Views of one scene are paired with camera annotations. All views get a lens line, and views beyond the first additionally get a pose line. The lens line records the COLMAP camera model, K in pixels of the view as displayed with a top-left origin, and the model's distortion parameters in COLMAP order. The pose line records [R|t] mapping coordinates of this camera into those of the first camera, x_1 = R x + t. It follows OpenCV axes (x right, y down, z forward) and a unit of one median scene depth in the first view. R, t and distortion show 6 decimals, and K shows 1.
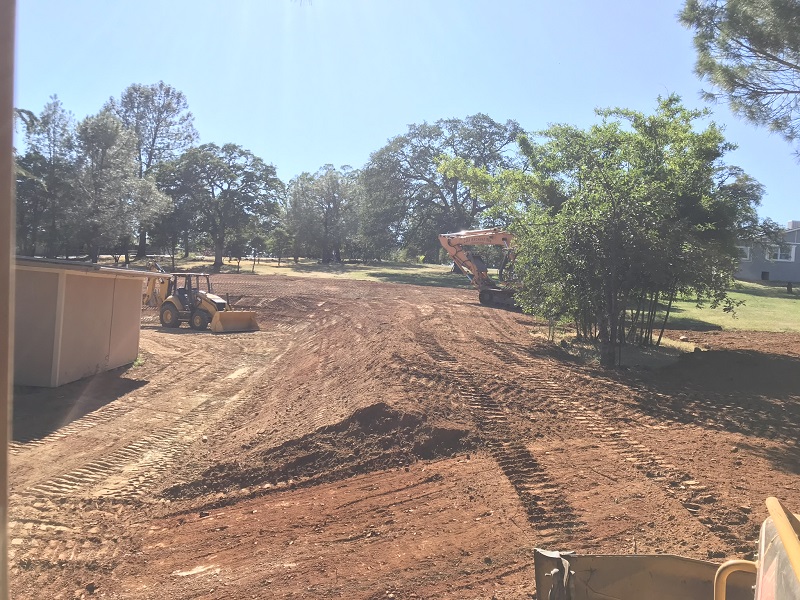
lens RADIAL K [[671.7, 0, 399.7], [0, 671.7, 300.3], [0, 0, 1]] dist [0.028746, -0.005546]
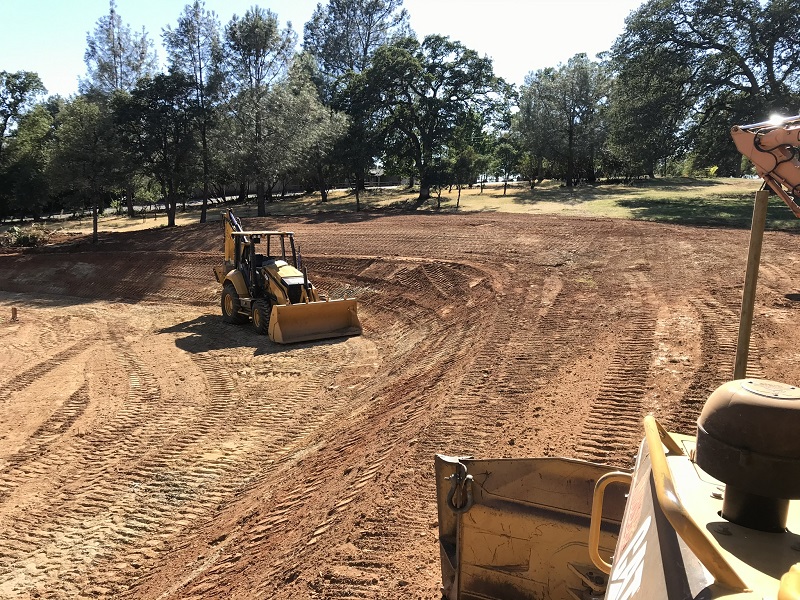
lens RADIAL K [[671.7, 0, 400.4], [0, 671.7, 296.4], [0, 0, 1]] dist [0.028746, -0.005546]
pose [[0.918114, 0.011872, -0.396140, 0.019037], [0.032659, 0.993885, 0.105478, -0.021759], [0.394970, -0.109778, 0.912112, 0.260653]]
